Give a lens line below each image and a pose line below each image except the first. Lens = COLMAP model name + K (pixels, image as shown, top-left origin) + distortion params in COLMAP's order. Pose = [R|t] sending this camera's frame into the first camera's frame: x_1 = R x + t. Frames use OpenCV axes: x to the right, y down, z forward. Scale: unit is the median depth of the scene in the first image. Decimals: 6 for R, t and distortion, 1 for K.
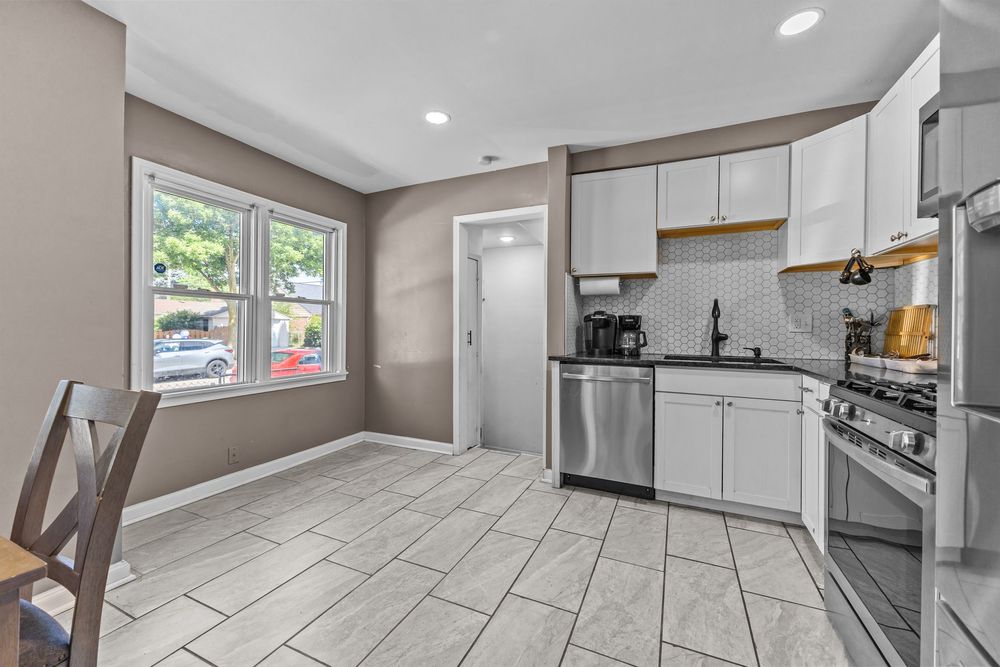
lens RADIAL K [[395.6, 0, 502.8], [0, 395.6, 330.2], [0, 0, 1]] dist [0.011461, -0.000612]
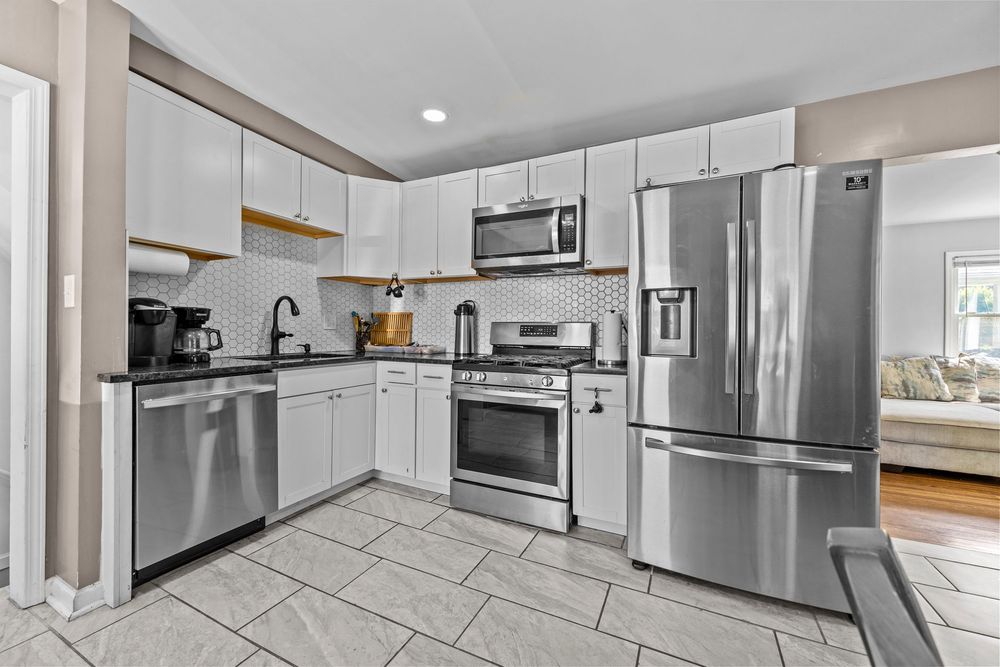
lens RADIAL K [[395.6, 0, 496.2], [0, 395.6, 329.2], [0, 0, 1]] dist [0.011461, -0.000612]
pose [[0.035264, -0.005323, 0.999364, -0.455140], [-0.005836, 0.999968, 0.005532, -0.005738], [-0.999361, -0.006027, 0.035232, 0.479015]]
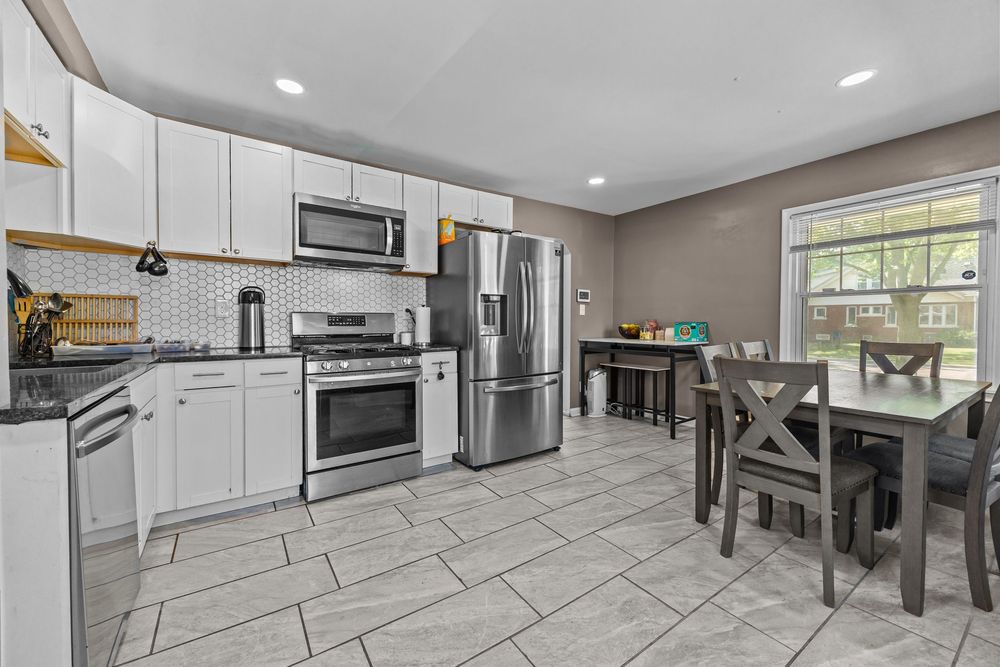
lens RADIAL K [[395.6, 0, 500.2], [0, 395.6, 330.0], [0, 0, 1]] dist [0.011461, -0.000612]
pose [[-0.852383, -0.018540, 0.522590, -0.365828], [-0.006016, 0.999653, 0.025651, -0.001379], [-0.522884, 0.018720, -0.852198, 1.174545]]
